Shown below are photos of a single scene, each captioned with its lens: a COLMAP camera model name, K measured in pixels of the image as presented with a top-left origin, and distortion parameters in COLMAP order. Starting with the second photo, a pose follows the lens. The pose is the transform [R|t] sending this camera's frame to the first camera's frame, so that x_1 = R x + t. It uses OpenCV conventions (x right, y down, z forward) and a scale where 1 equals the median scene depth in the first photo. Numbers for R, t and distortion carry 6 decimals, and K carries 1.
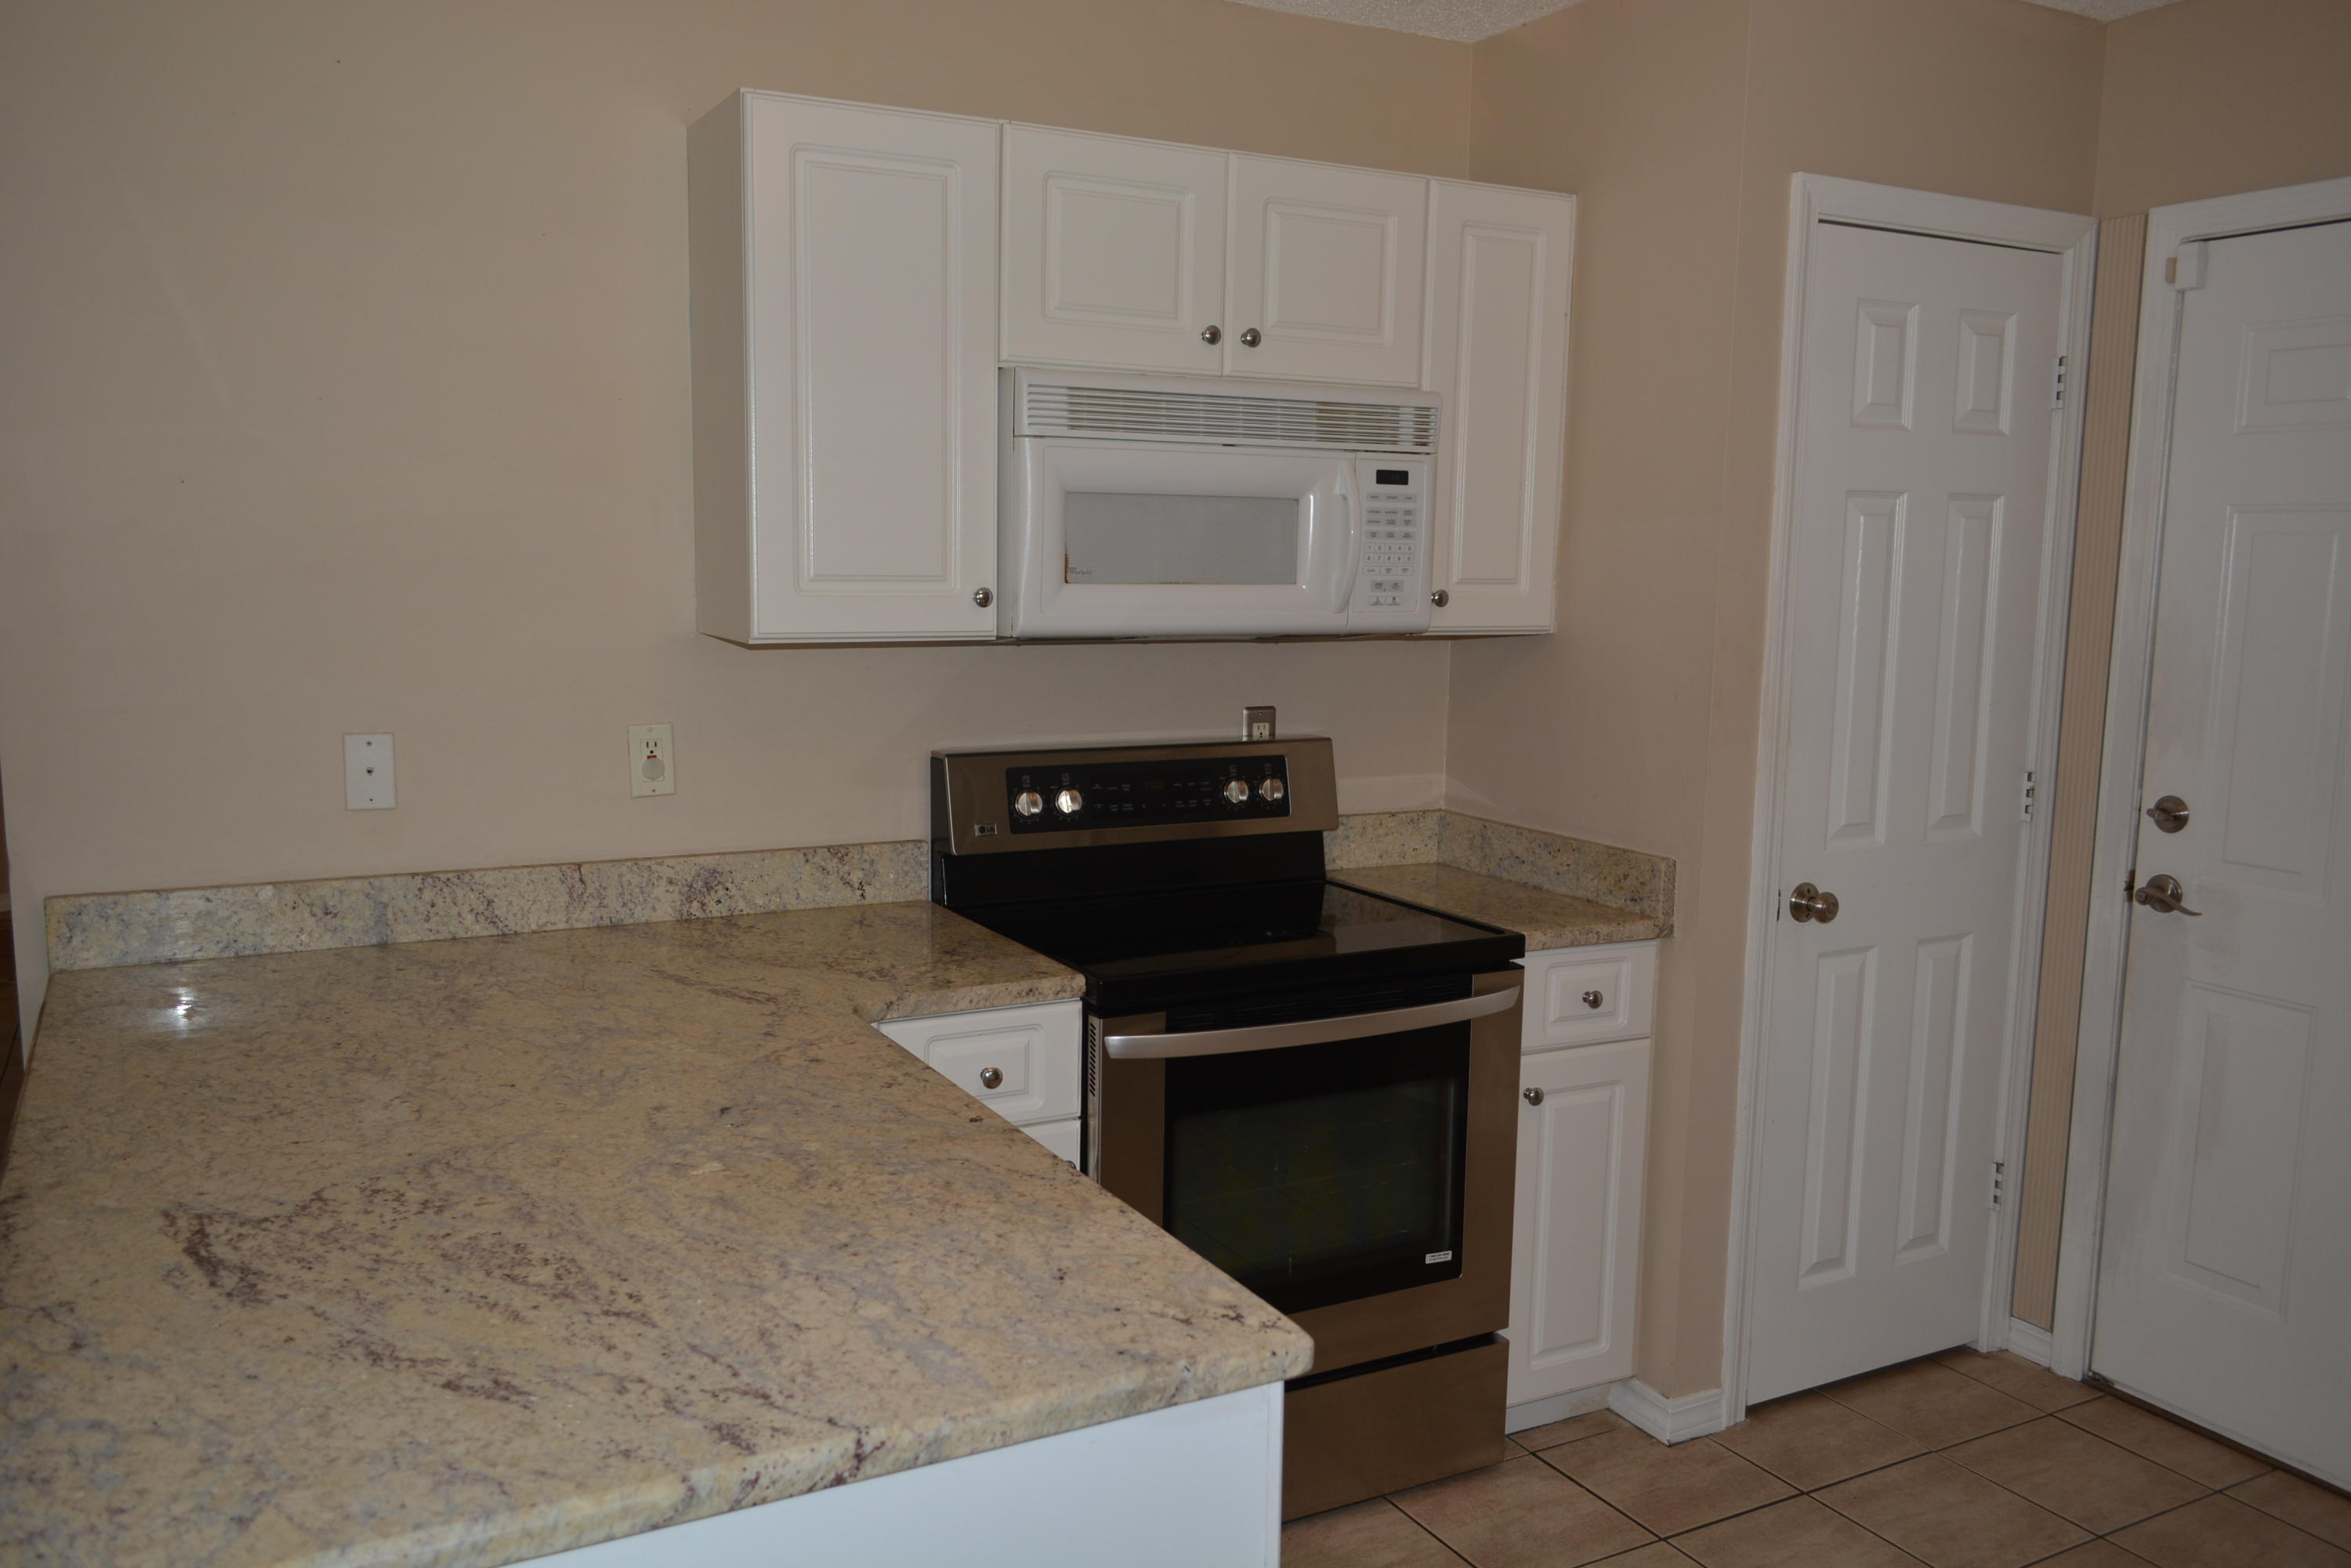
lens RADIAL K [[1853.5, 0, 1166.6], [0, 1853.5, 785.2], [0, 0, 1]] dist [-0.012428, 0.005725]
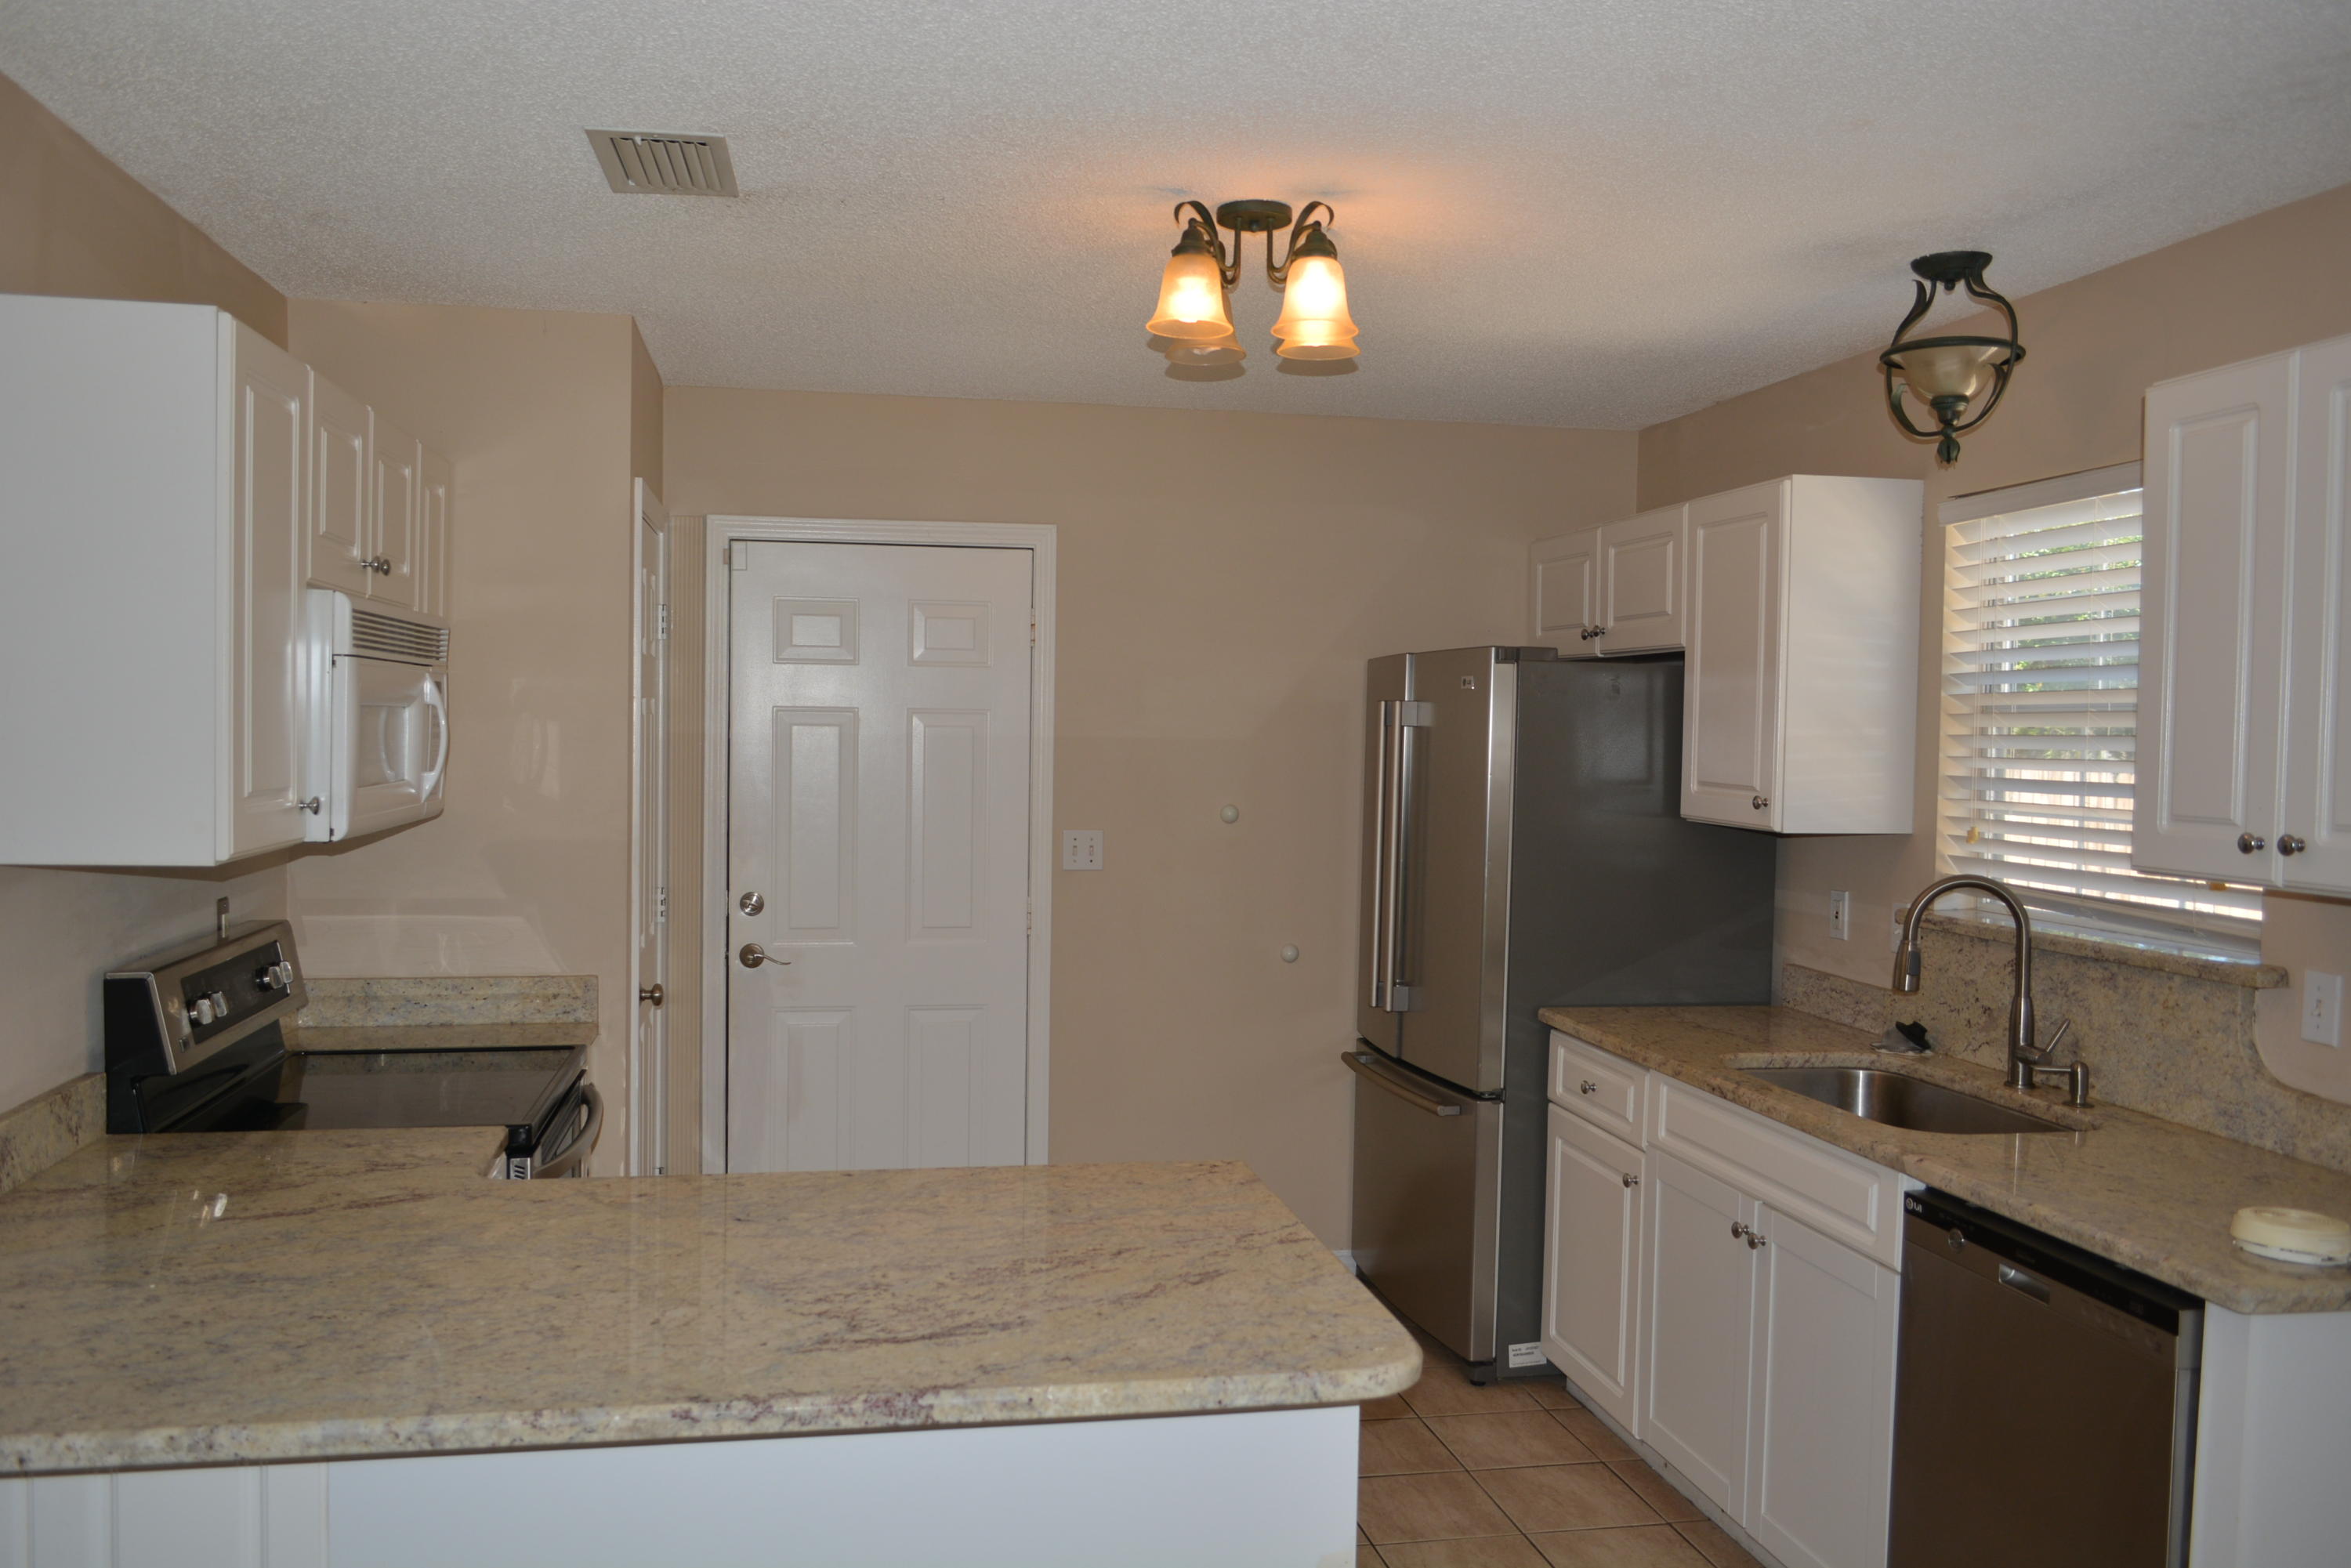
lens RADIAL K [[1853.5, 0, 1155.7], [0, 1853.5, 785.6], [0, 0, 1]] dist [-0.012428, 0.005725]
pose [[0.302473, -0.045777, 0.952058, -1.543946], [0.113925, 0.993422, 0.011571, -0.115619], [-0.946325, 0.104964, 0.305698, 0.367352]]
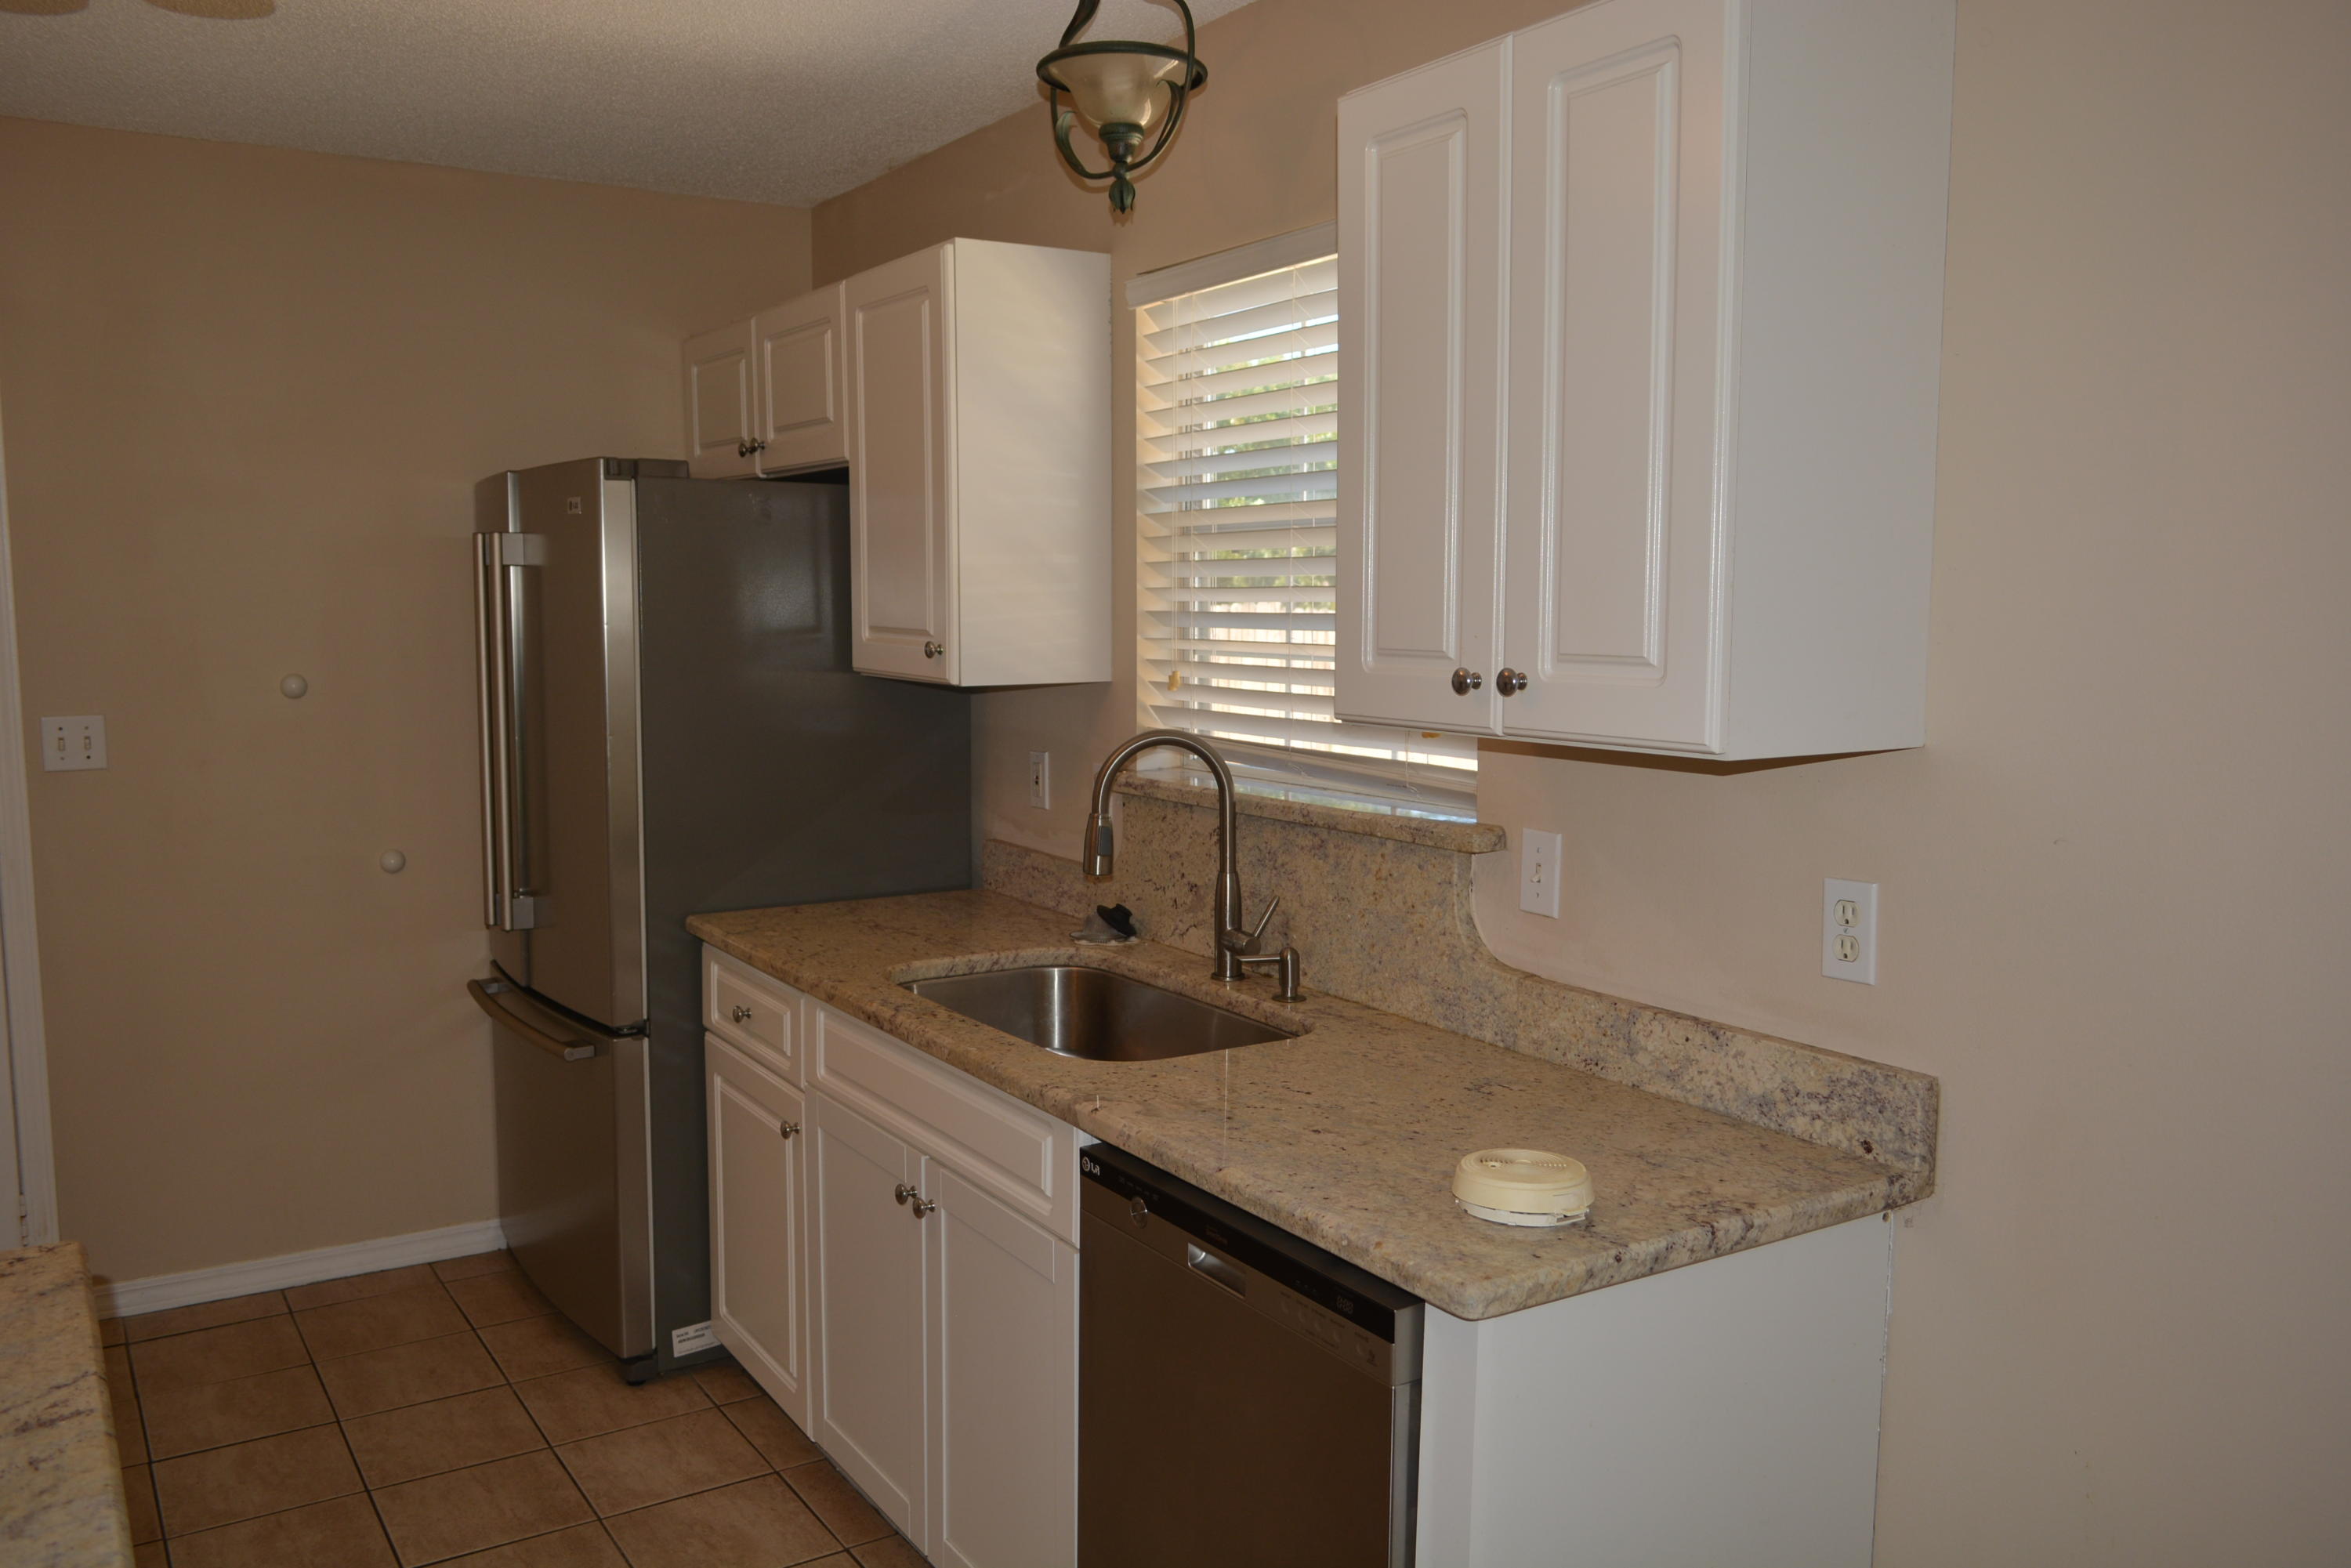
lens RADIAL K [[1853.5, 0, 1179.3], [0, 1853.5, 784.4], [0, 0, 1]] dist [-0.012428, 0.005725]
pose [[-0.081203, -0.124574, 0.988882, -1.299953], [0.128848, 0.982521, 0.134353, -0.093779], [-0.988334, 0.138325, -0.063733, 0.315590]]
